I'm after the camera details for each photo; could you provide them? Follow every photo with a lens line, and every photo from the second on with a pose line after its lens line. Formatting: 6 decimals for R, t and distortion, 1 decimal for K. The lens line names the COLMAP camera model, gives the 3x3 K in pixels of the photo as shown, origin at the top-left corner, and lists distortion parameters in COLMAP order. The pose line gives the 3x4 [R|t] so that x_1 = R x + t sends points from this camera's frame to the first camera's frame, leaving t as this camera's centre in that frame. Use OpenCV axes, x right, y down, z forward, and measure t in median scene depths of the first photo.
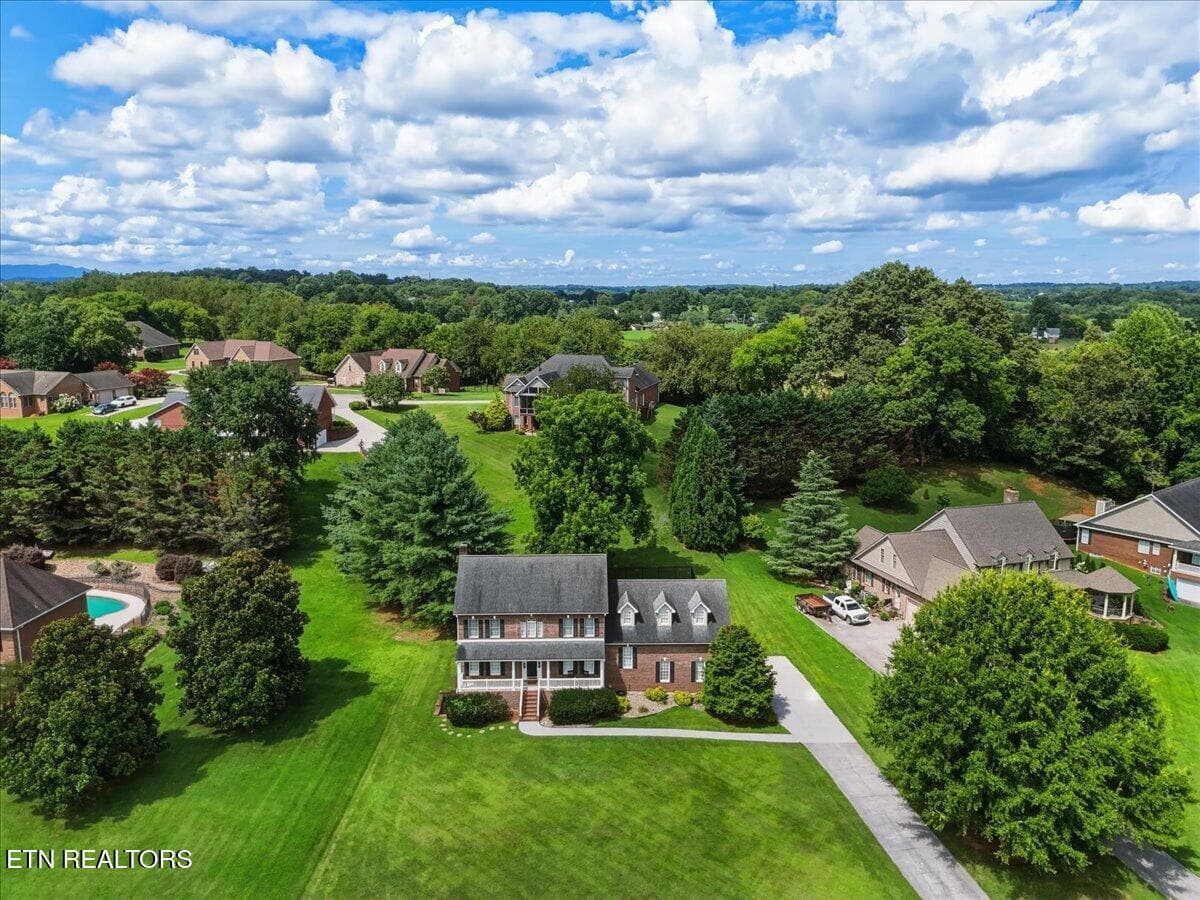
lens RADIAL K [[886.3, 0, 596.2], [0, 886.3, 445.6], [0, 0, 1]] dist [0.069499, -0.072822]
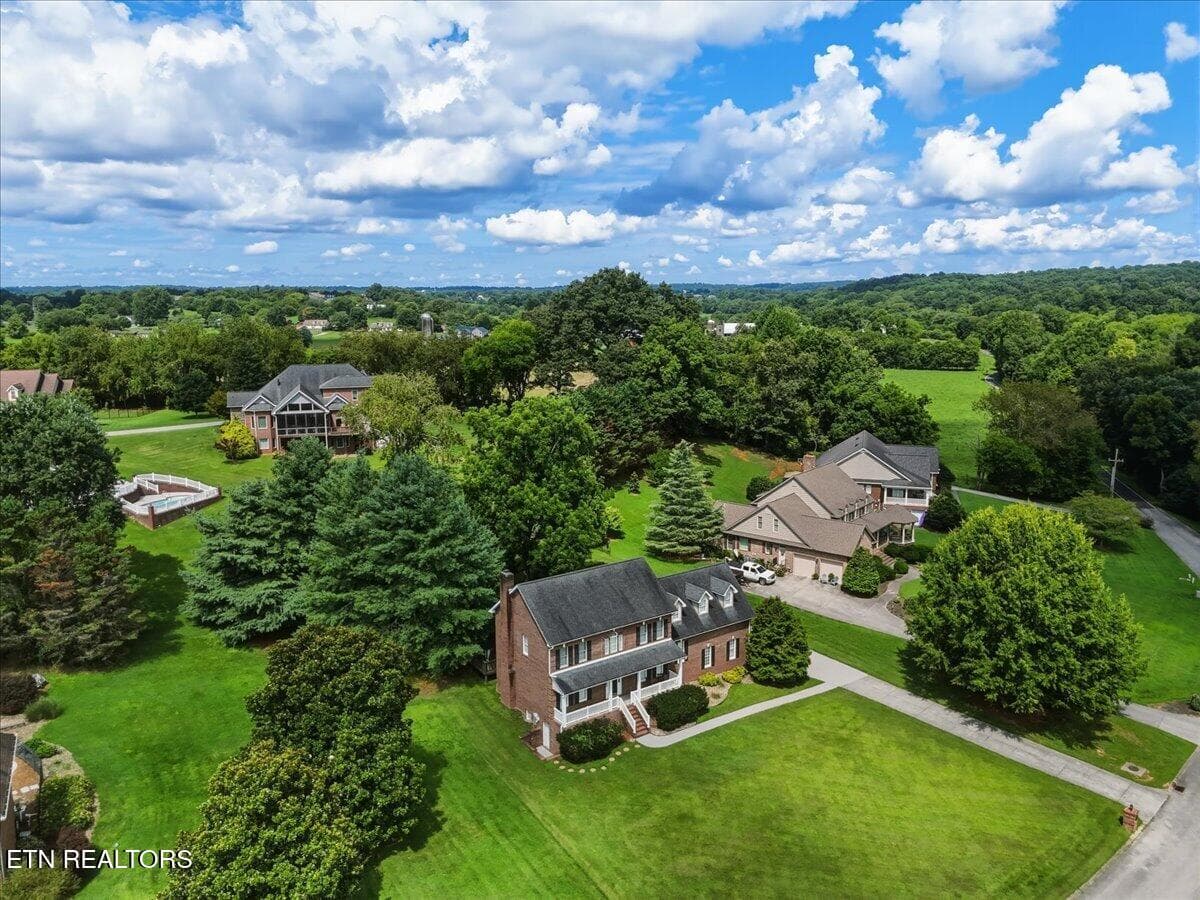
lens RADIAL K [[886.3, 0, 596.2], [0, 886.3, 445.6], [0, 0, 1]] dist [0.069499, -0.072822]
pose [[0.824932, -0.100868, 0.556158, -0.324468], [0.102048, 0.994357, 0.028978, -0.020594], [-0.555943, 0.032850, 0.830571, 0.107487]]
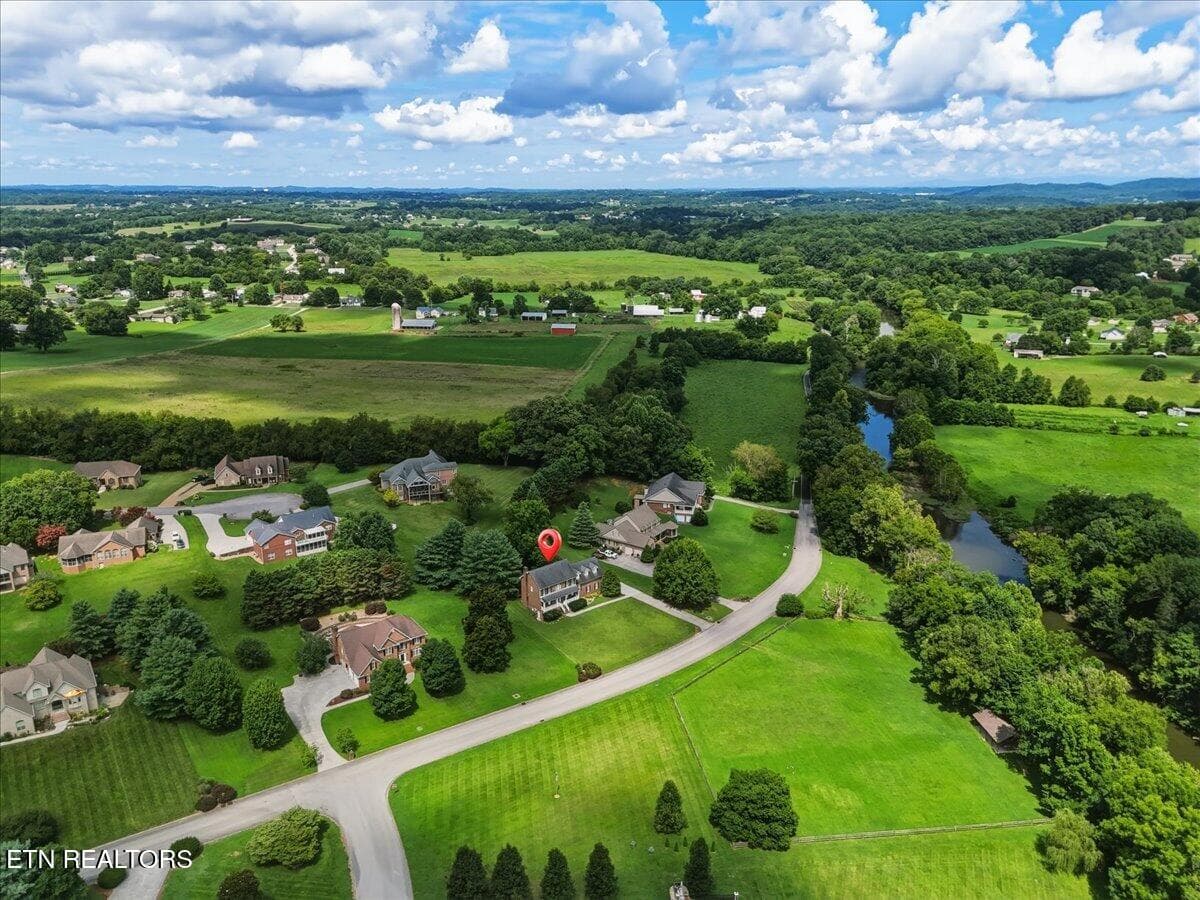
lens RADIAL K [[883.9, 0, 603.0], [0, 883.9, 427.1], [0, 0, 1]] dist [0.064321, -0.073254]
pose [[0.772900, -0.162675, 0.613321, -0.973058], [0.108889, 0.986243, 0.124367, -0.398689], [-0.625115, -0.029339, 0.779981, -0.845395]]
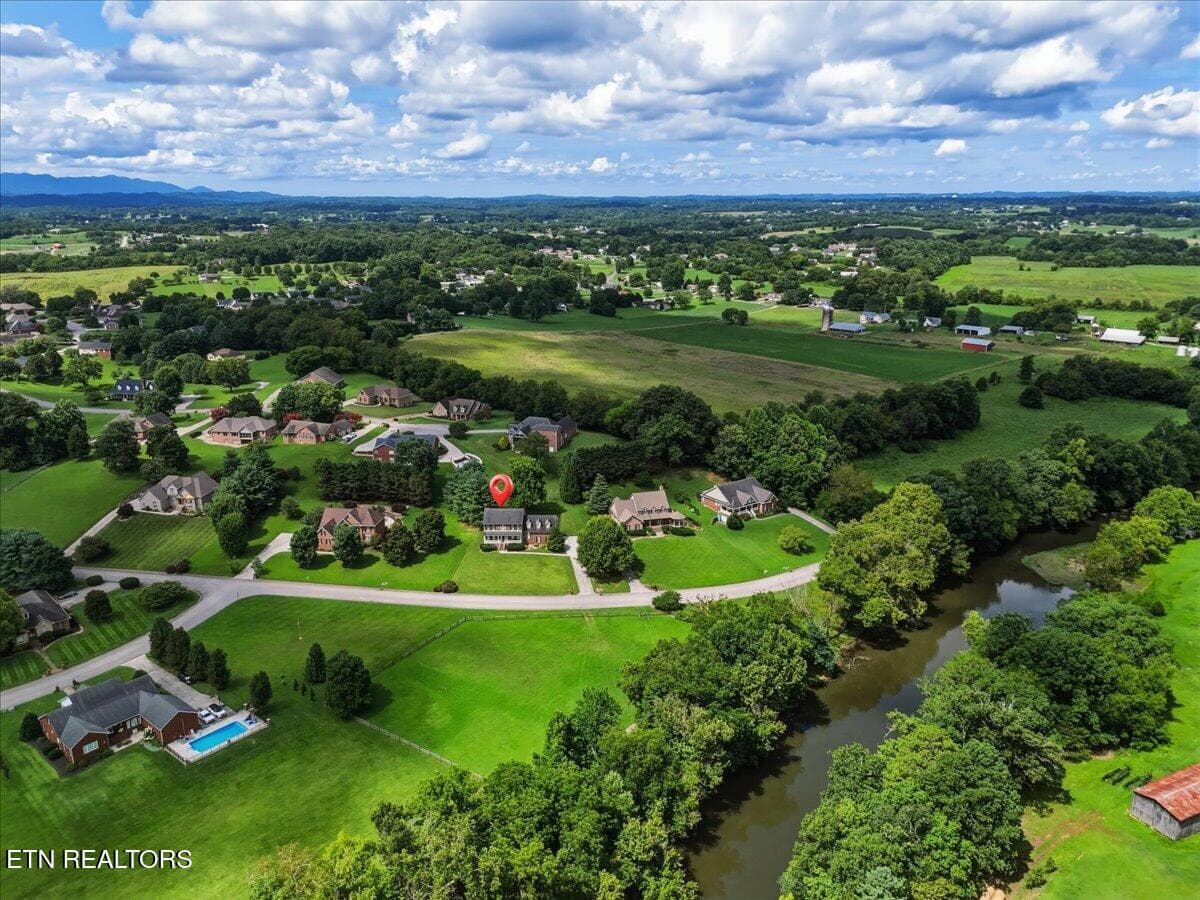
lens RADIAL K [[883.9, 0, 603.0], [0, 883.9, 427.1], [0, 0, 1]] dist [0.064321, -0.073254]
pose [[0.998914, 0.006193, -0.046178, 0.287064], [-0.002559, 0.996924, 0.078338, -0.285153], [0.046521, -0.078135, 0.995857, -1.486712]]
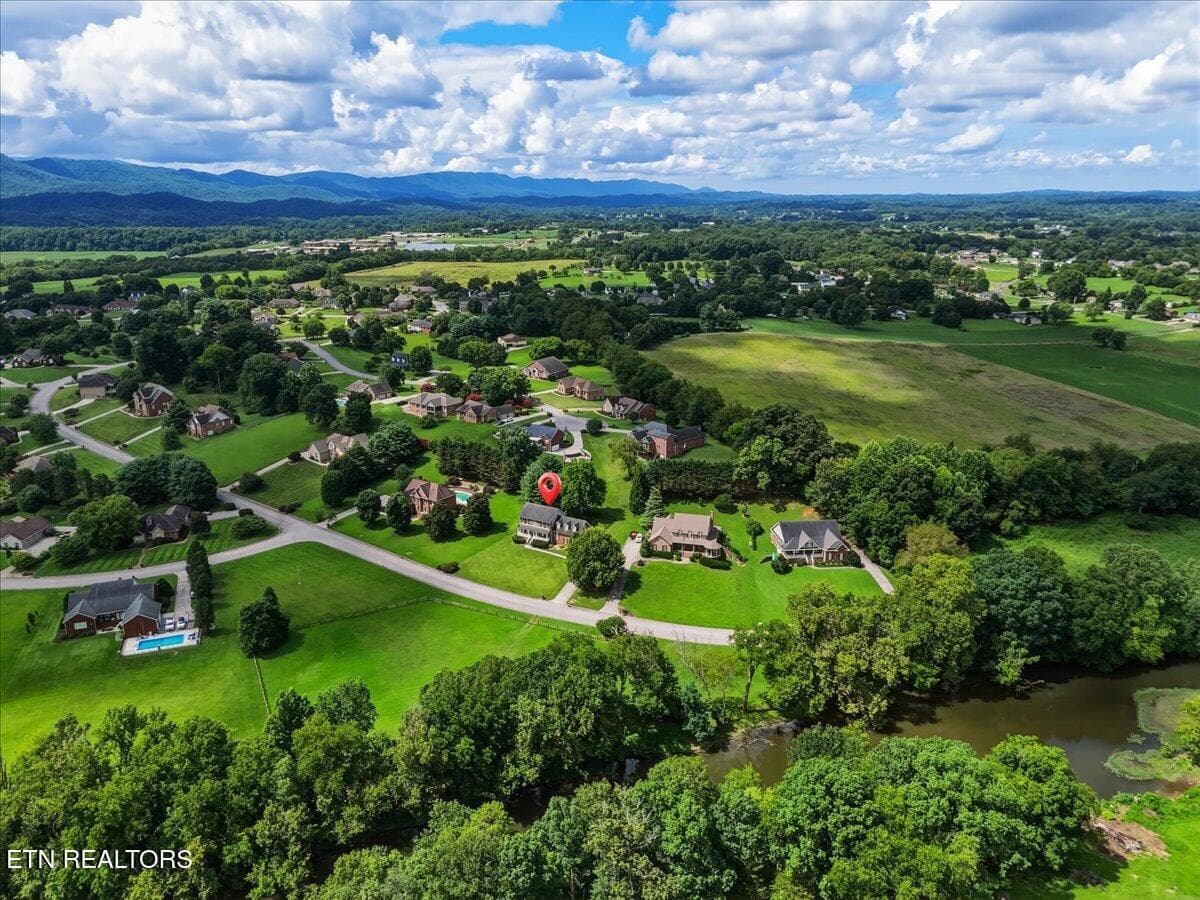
lens RADIAL K [[883.9, 0, 603.0], [0, 883.9, 427.1], [0, 0, 1]] dist [0.064321, -0.073254]
pose [[0.843052, 0.126198, -0.522817, 1.169938], [-0.084522, 0.991090, 0.102937, -0.347756], [0.531149, -0.042592, 0.846207, -1.150175]]
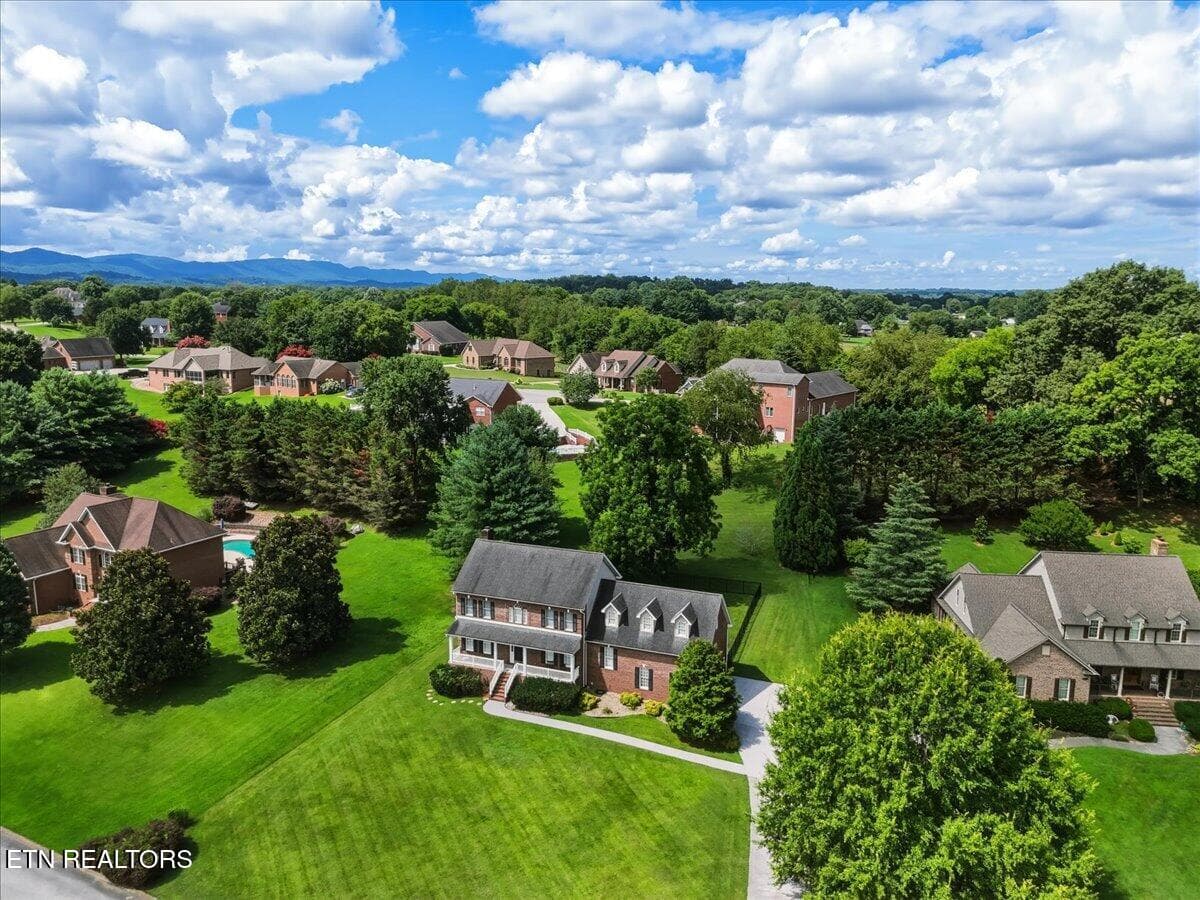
lens RADIAL K [[886.3, 0, 596.2], [0, 886.3, 445.6], [0, 0, 1]] dist [0.069499, -0.072822]
pose [[0.921625, 0.069719, -0.381767, 0.213563], [-0.071597, 0.997390, 0.009304, -0.005057], [0.381419, 0.018759, 0.924212, 0.034250]]
